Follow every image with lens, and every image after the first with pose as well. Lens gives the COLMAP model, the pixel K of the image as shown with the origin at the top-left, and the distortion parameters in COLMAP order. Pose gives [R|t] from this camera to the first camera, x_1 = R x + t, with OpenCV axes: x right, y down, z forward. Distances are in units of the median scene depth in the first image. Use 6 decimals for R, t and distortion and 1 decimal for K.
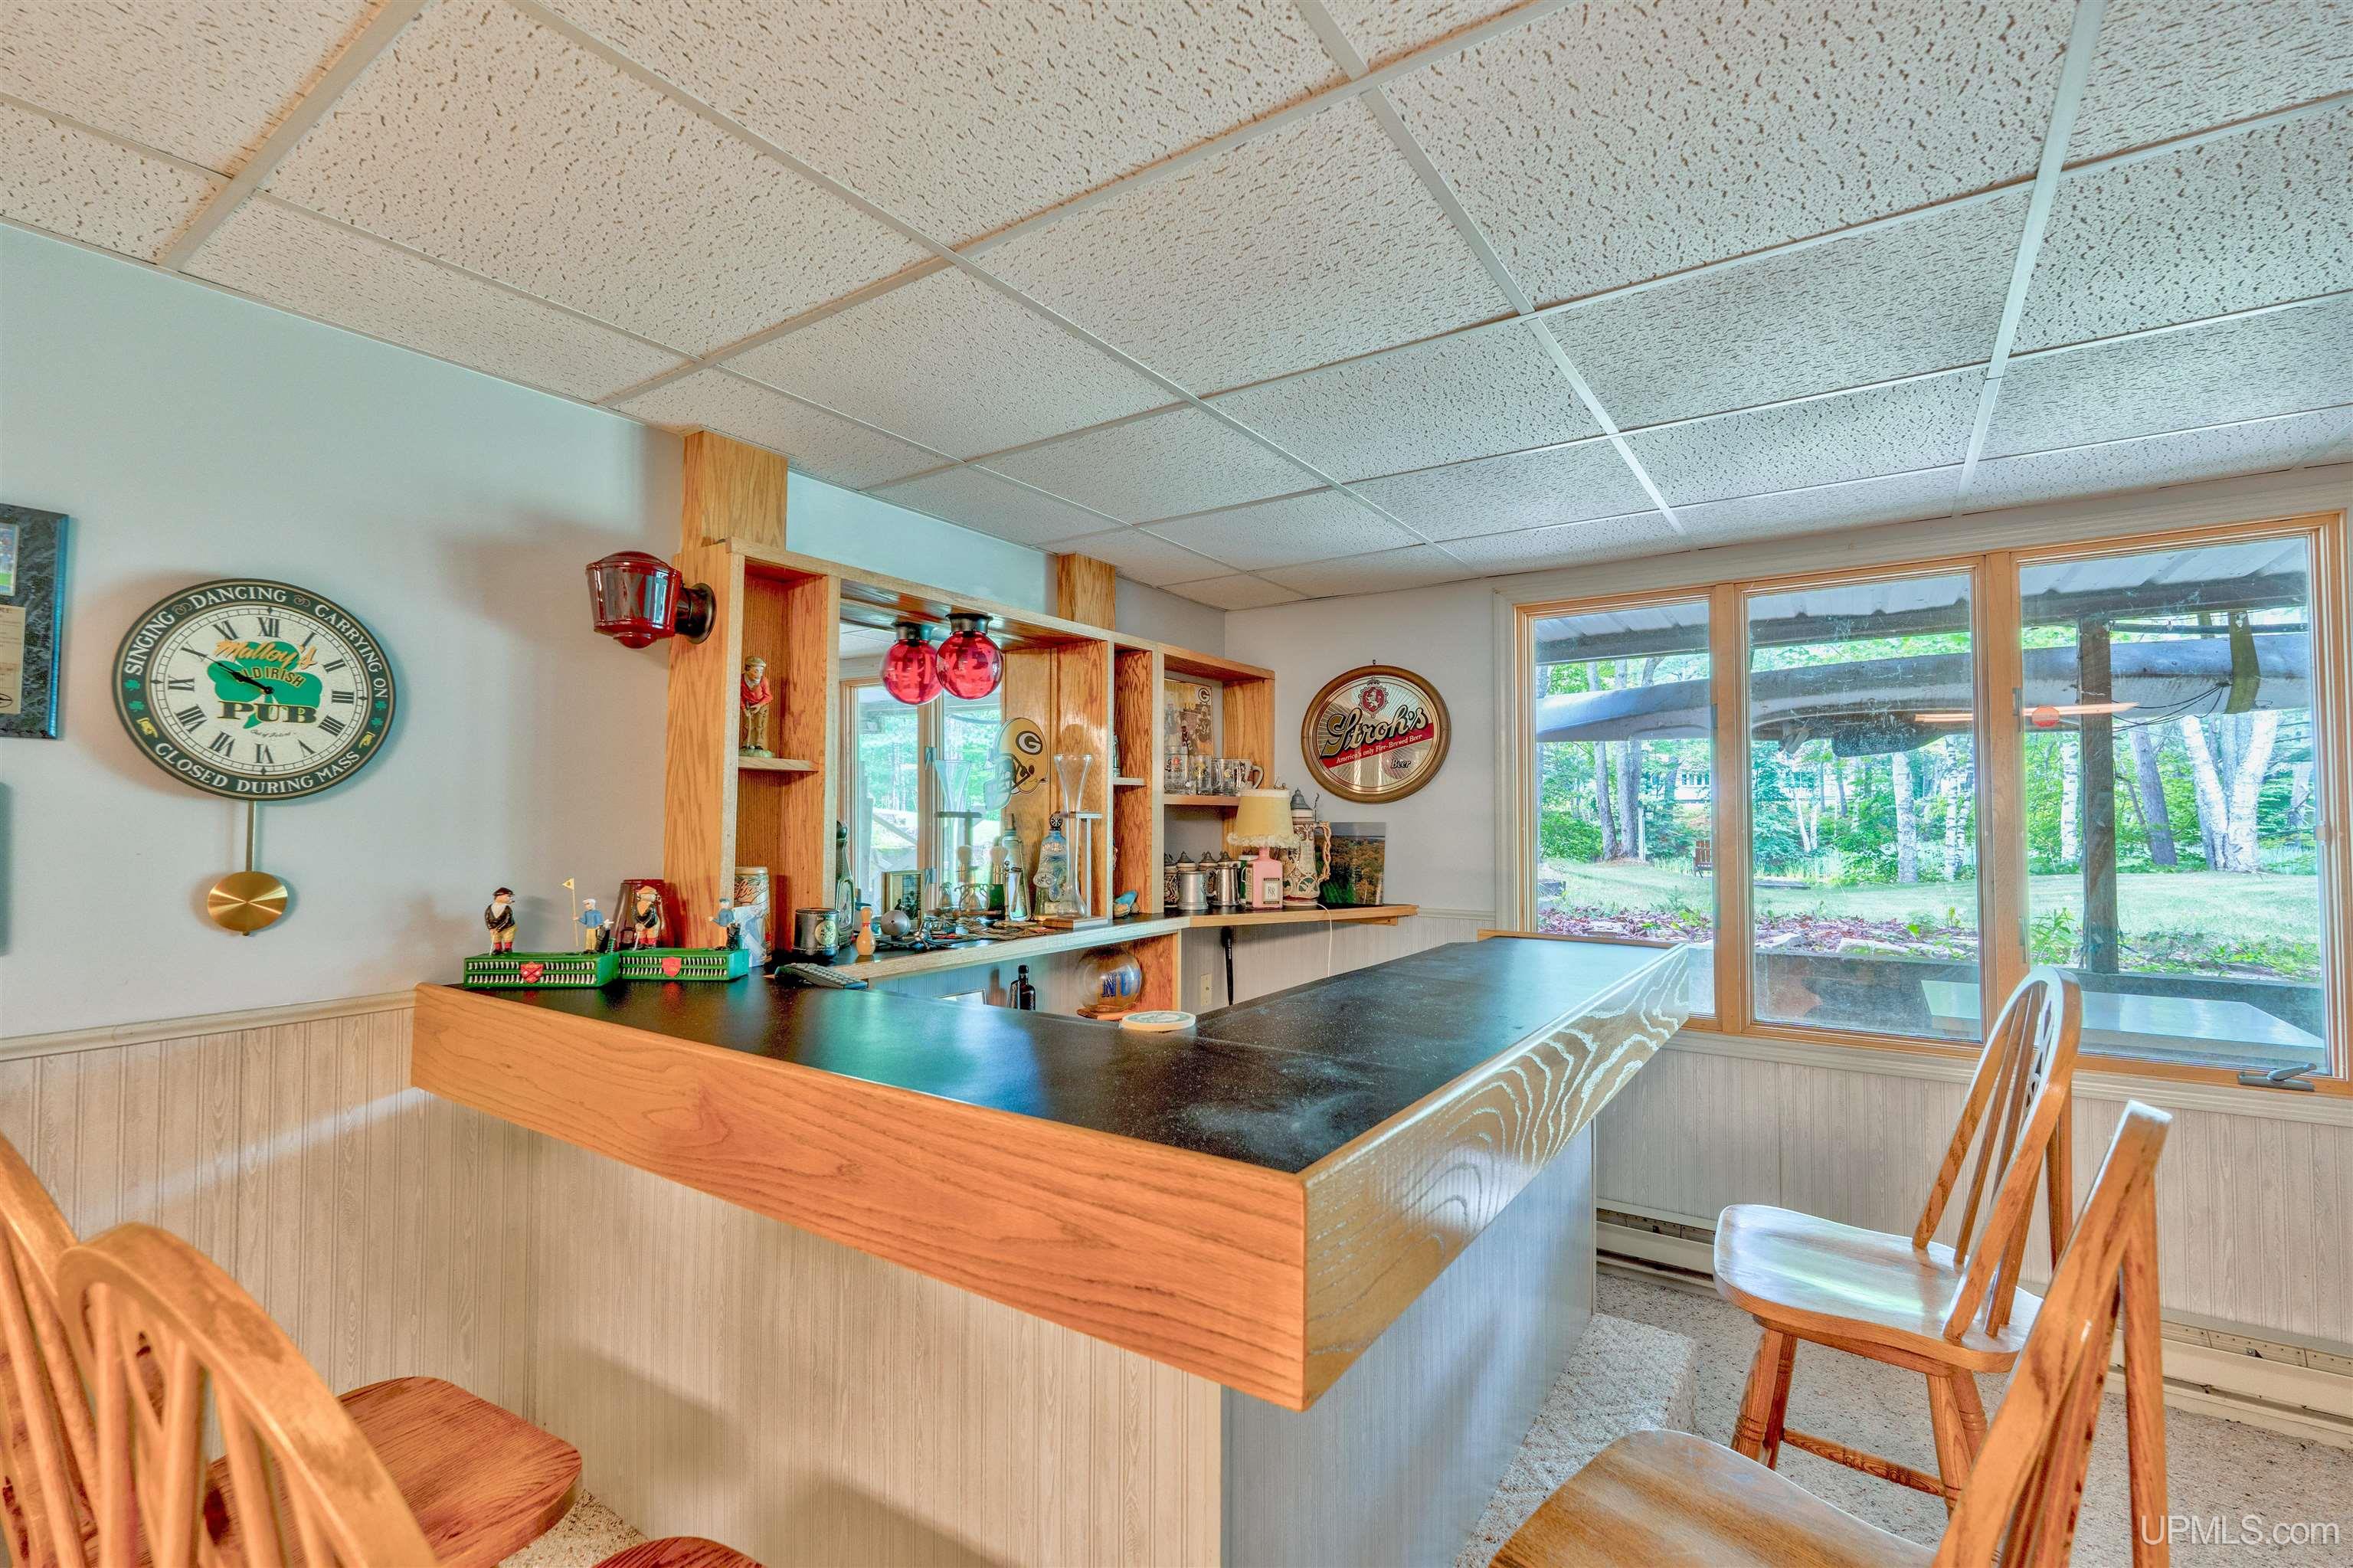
lens RADIAL K [[1028.8, 0, 1175.8], [0, 1028.8, 778.2], [0, 0, 1]] dist [-0.001237, -0.000313]
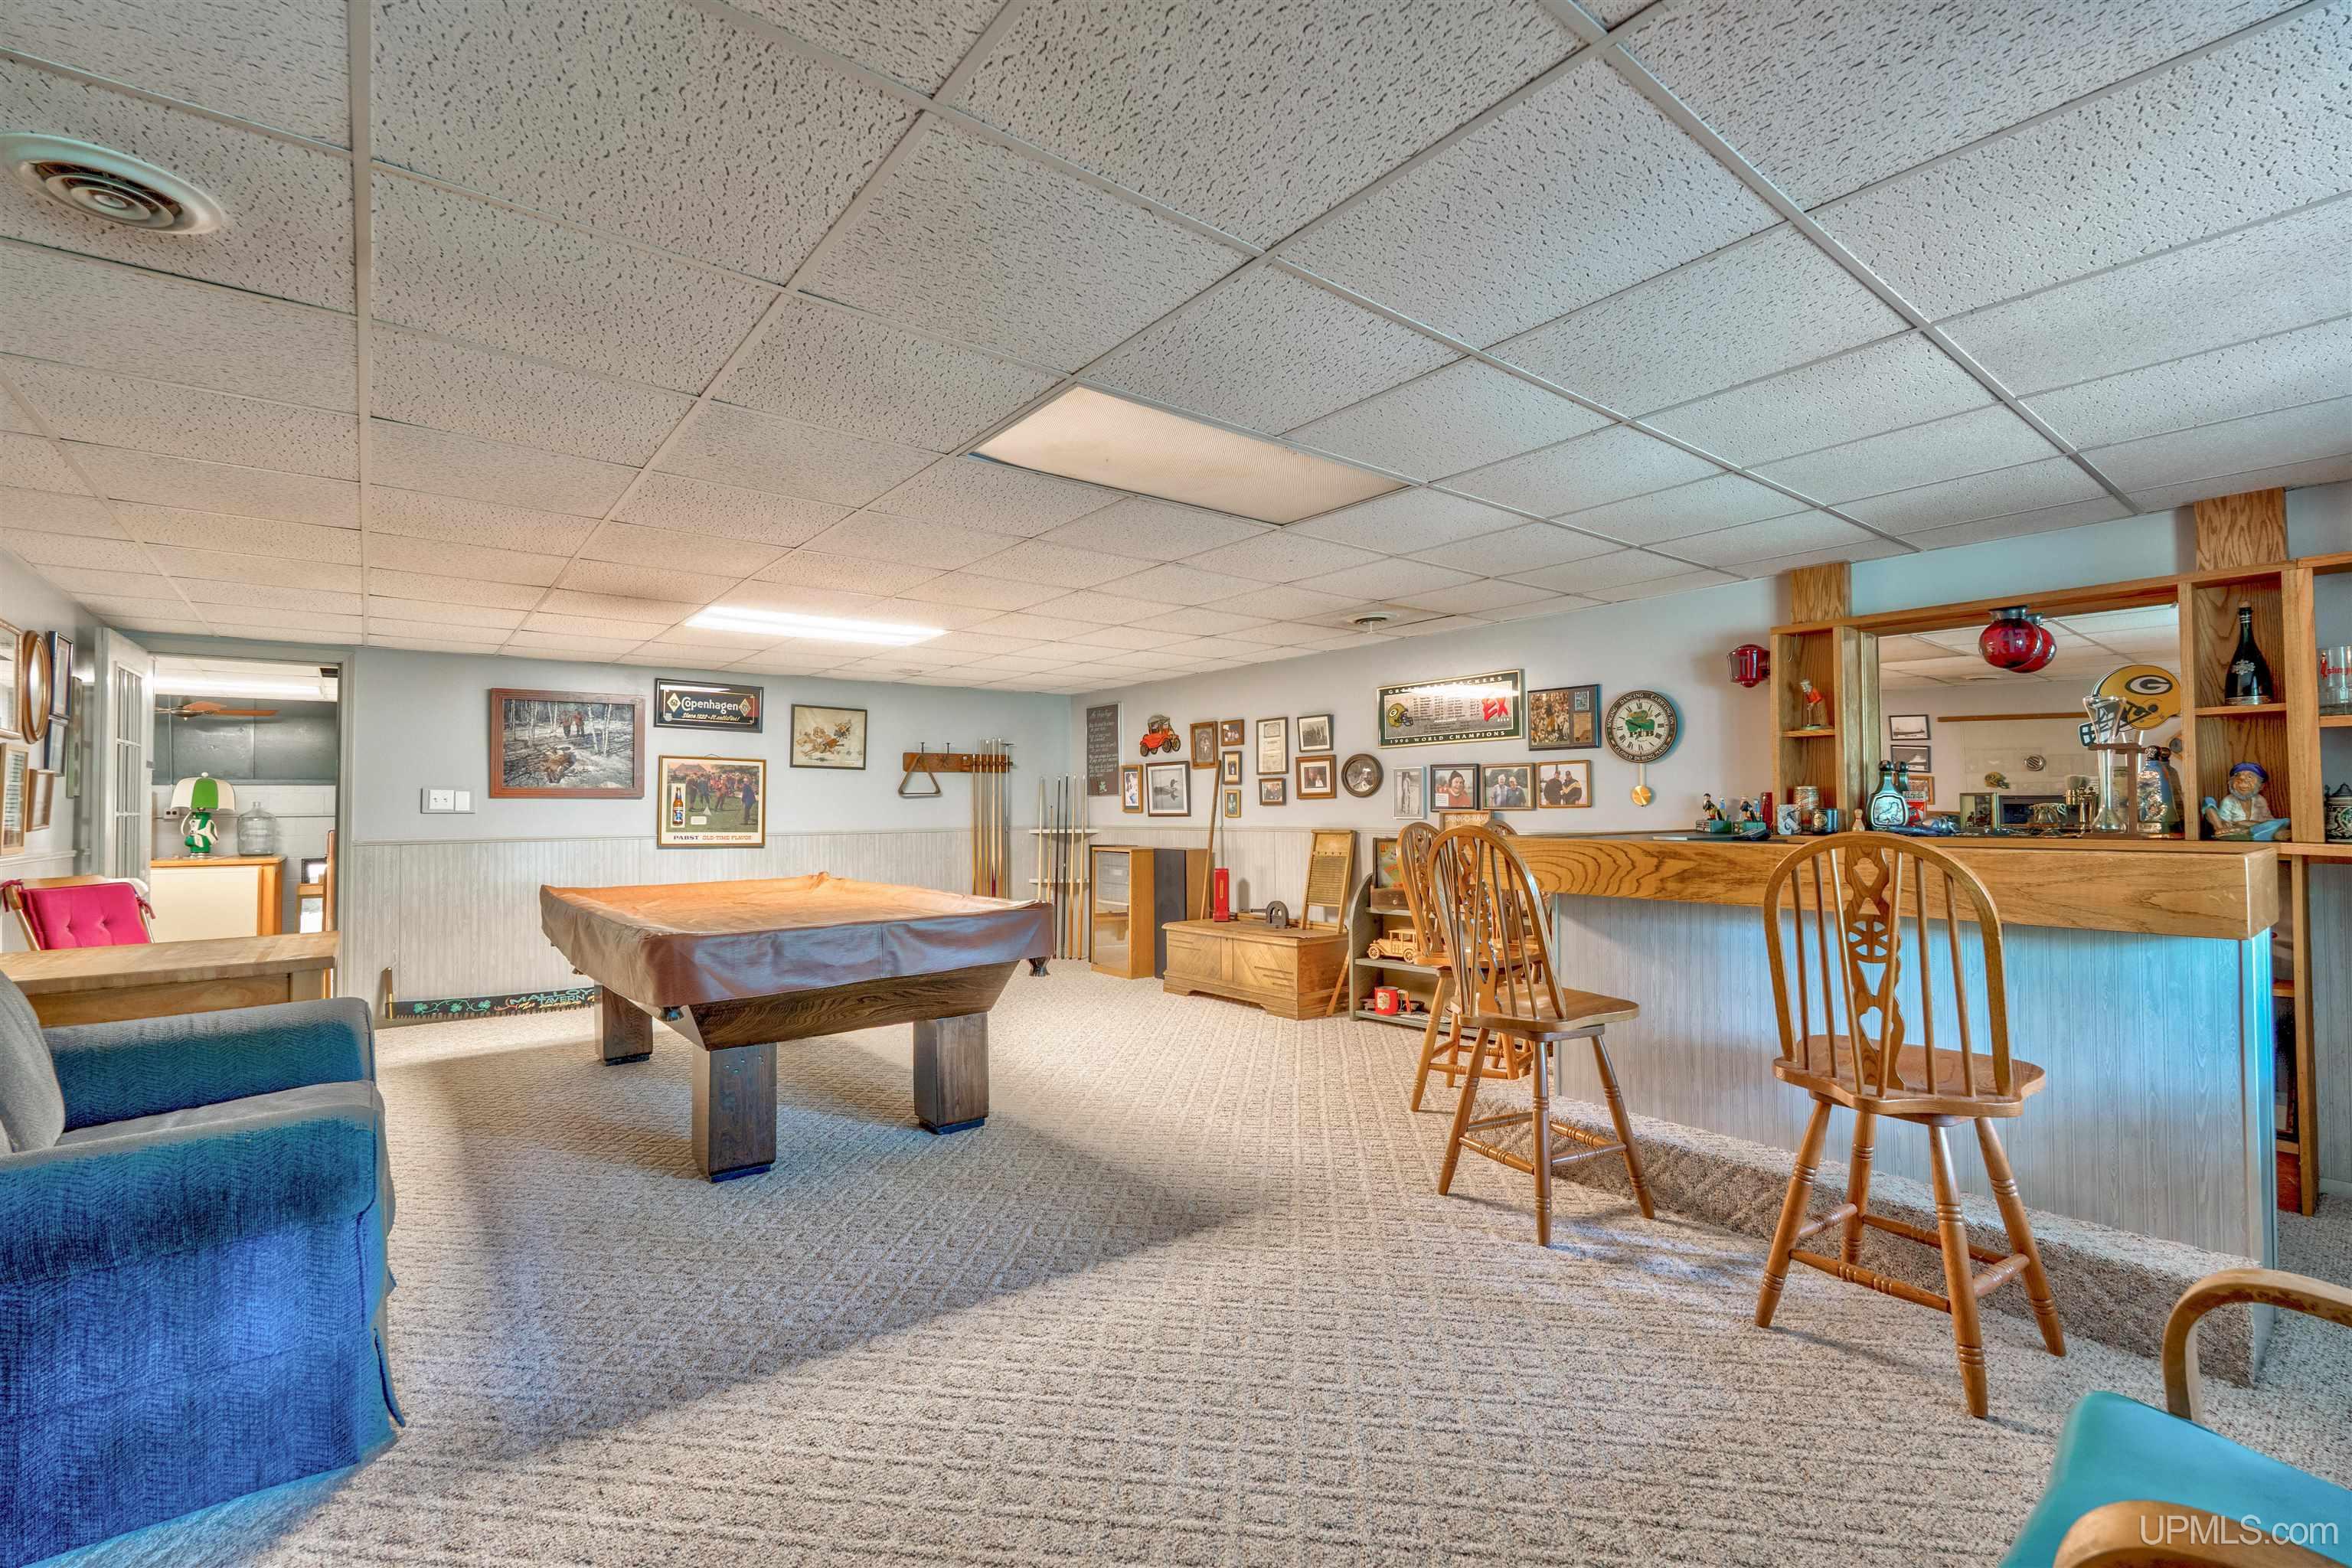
lens RADIAL K [[1028.3, 0, 1175.3], [0, 1028.3, 786.1], [0, 0, 1]] dist [-0.001237, -0.000313]
pose [[-0.295067, -0.025812, -0.955128, 1.284956], [0.036554, 0.998598, -0.038280, 0.082989], [0.954777, -0.046209, -0.293710, 0.299239]]
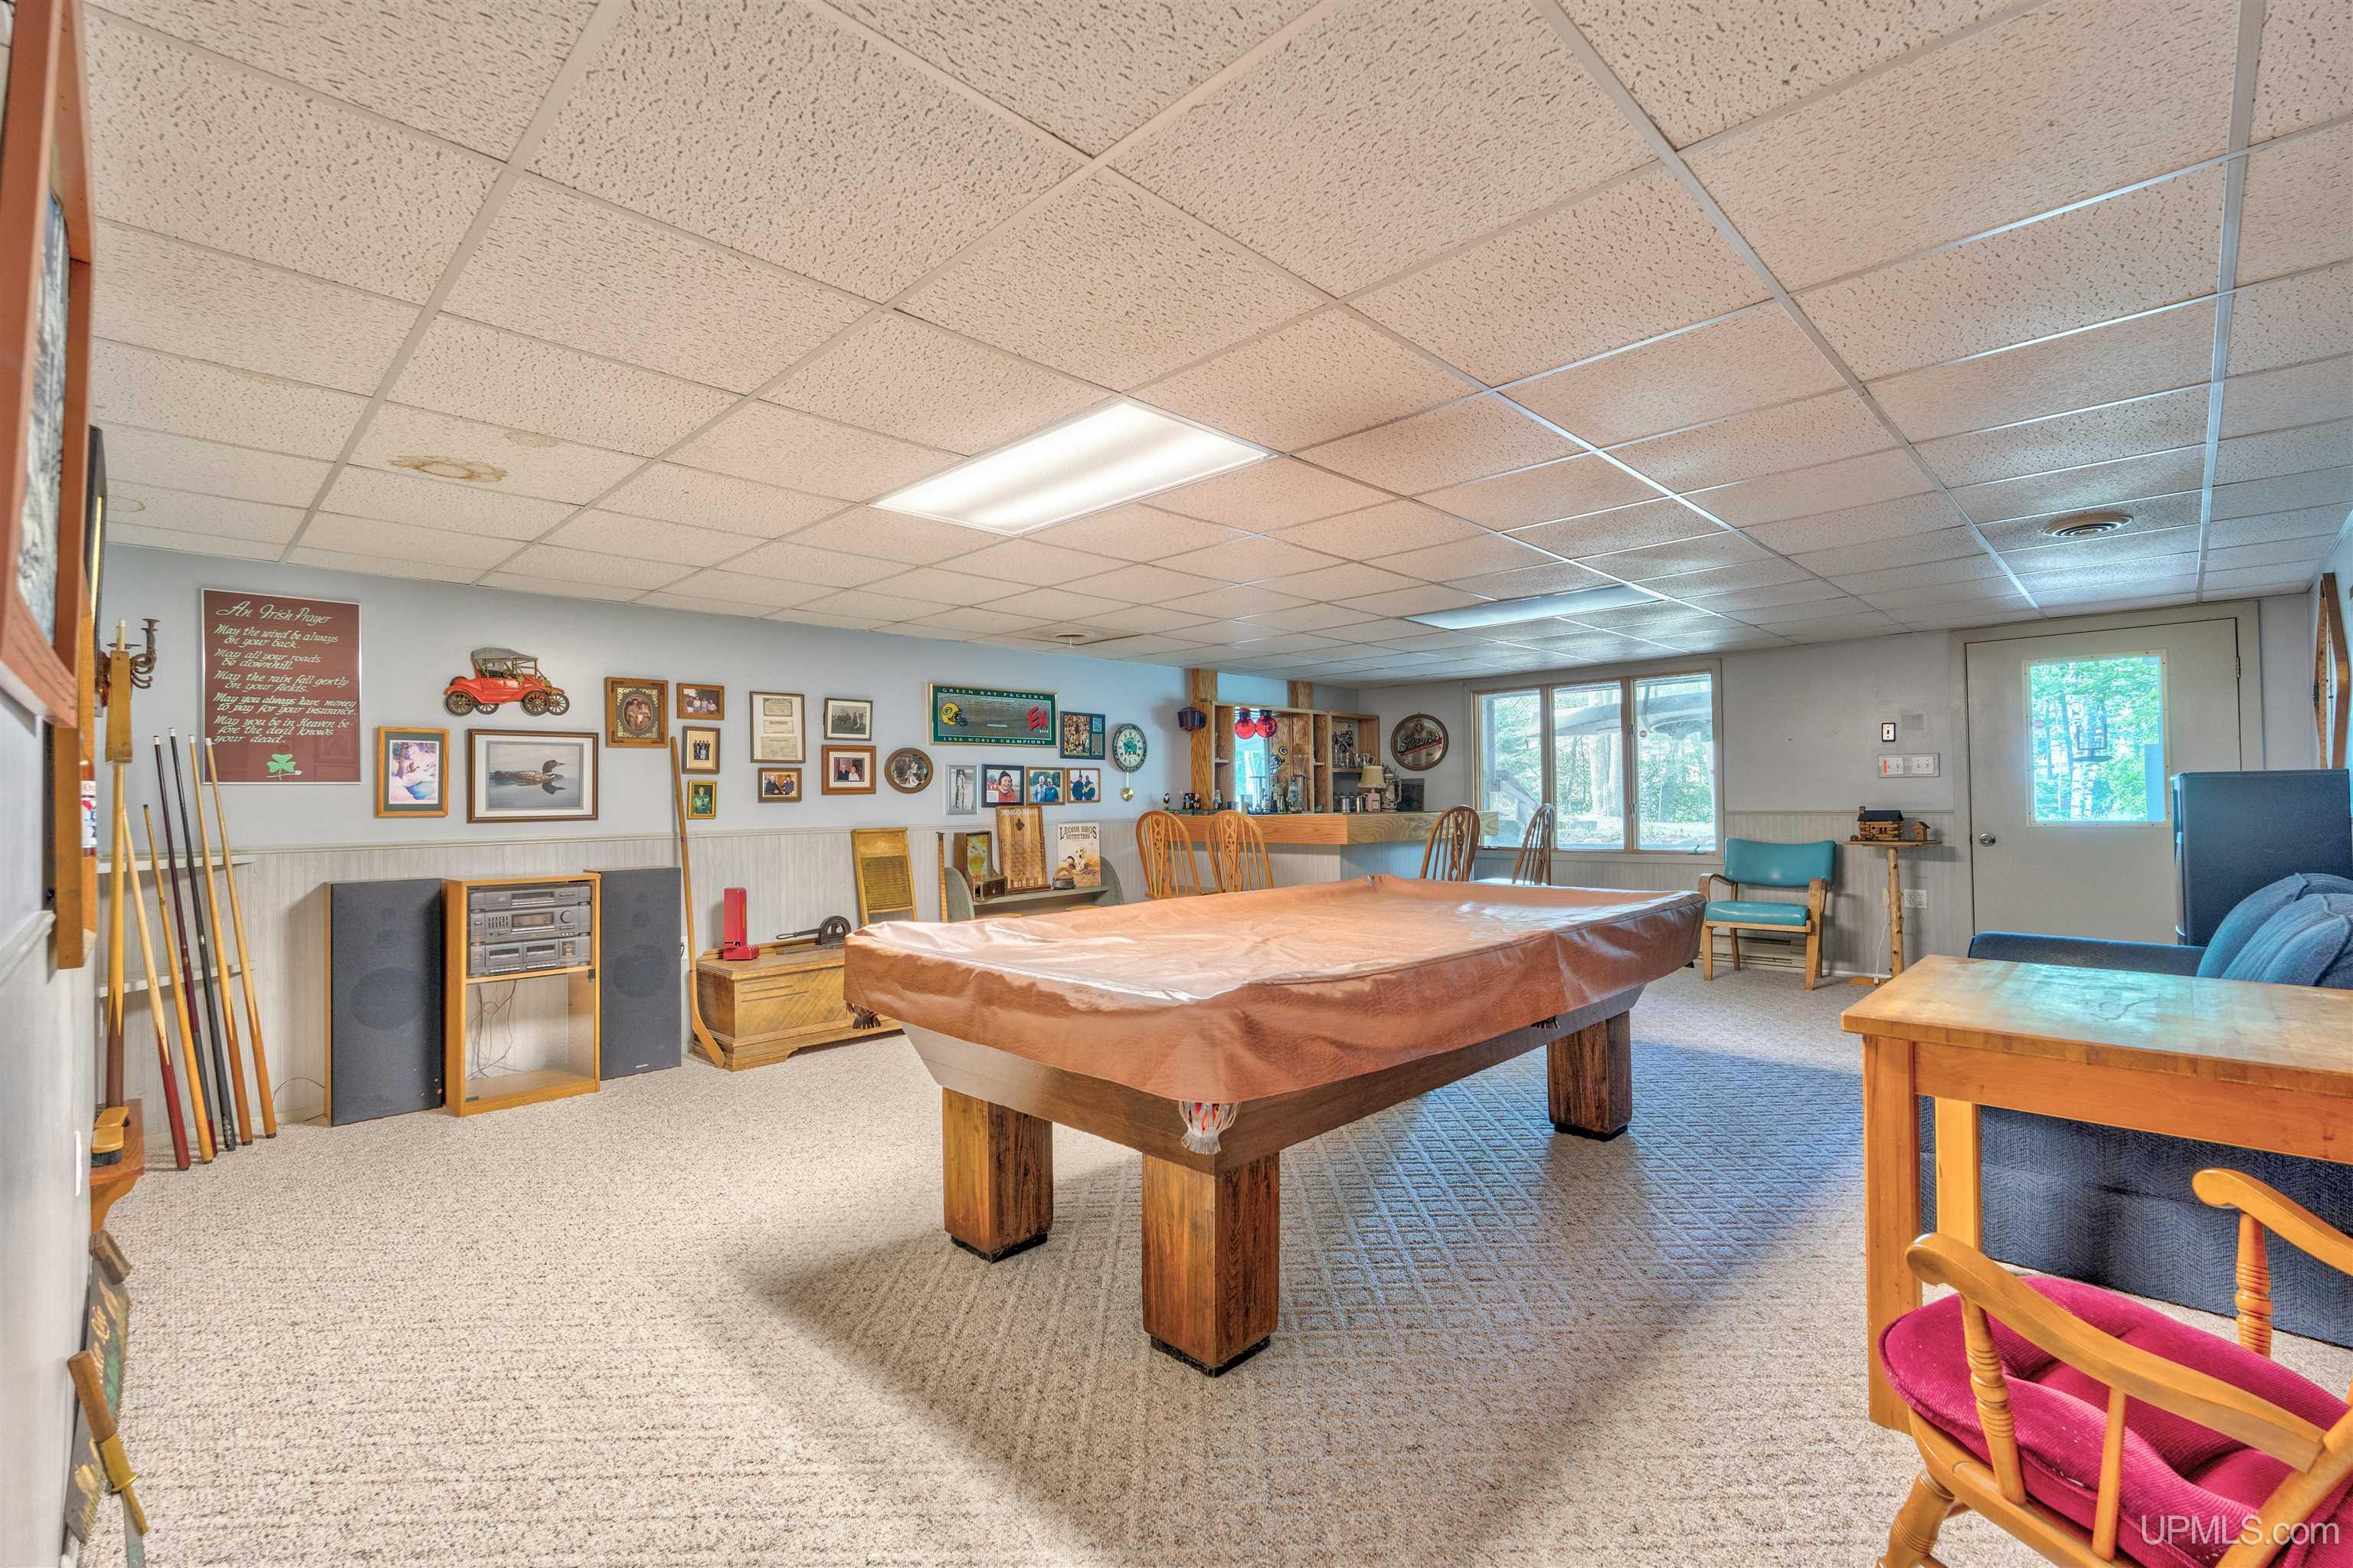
lens RADIAL K [[1028.8, 0, 1174.6], [0, 1028.8, 786.7], [0, 0, 1]] dist [-0.001237, -0.000313]
pose [[0.984346, -0.024380, -0.174554, 0.053466], [0.027591, 0.999491, 0.015992, 0.009992], [0.174075, -0.020558, 0.984518, -1.822085]]
